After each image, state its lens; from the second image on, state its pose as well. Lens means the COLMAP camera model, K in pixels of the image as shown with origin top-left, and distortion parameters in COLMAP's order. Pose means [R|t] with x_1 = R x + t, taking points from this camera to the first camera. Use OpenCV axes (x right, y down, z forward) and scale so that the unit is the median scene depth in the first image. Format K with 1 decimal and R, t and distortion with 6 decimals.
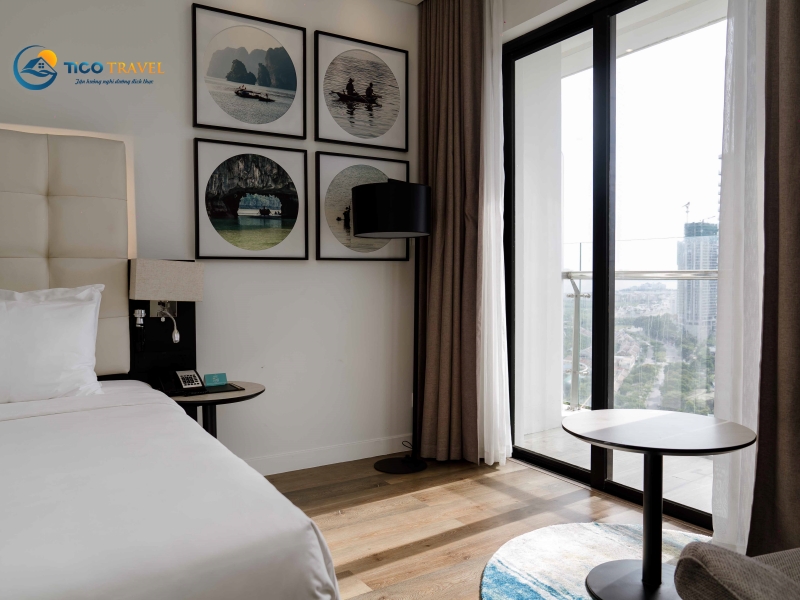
lens RADIAL K [[627.6, 0, 400.0], [0, 627.6, 300.0], [0, 0, 1]] dist [-0.015022, 0.000870]
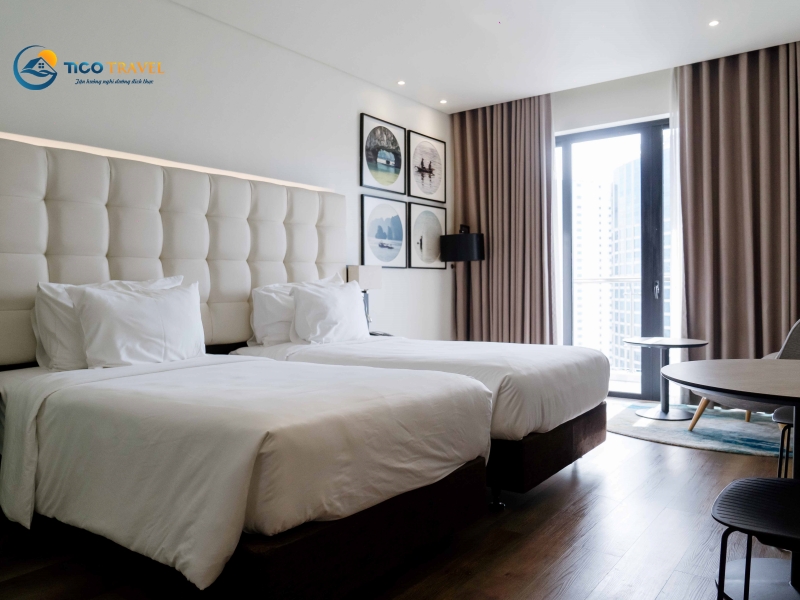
lens RADIAL K [[621.1, 0, 400.0], [0, 621.1, 300.0], [0, 0, 1]] dist [-0.019369, -0.004895]
pose [[0.933312, -0.008143, 0.358975, -0.746715], [0.016569, 0.999655, -0.020401, 0.052554], [-0.358685, 0.024989, 0.933124, -0.508919]]
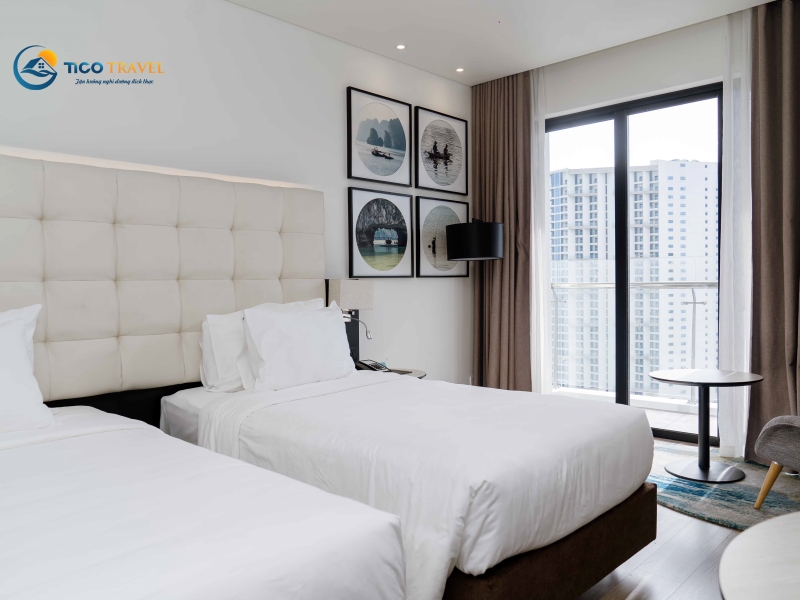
lens RADIAL K [[621.1, 0, 400.0], [0, 621.1, 300.0], [0, 0, 1]] dist [-0.019369, -0.004895]
pose [[0.969301, -0.016151, 0.245345, -0.498313], [0.018527, 0.999801, -0.007379, -0.006565], [-0.245177, 0.011698, 0.969408, -0.270830]]
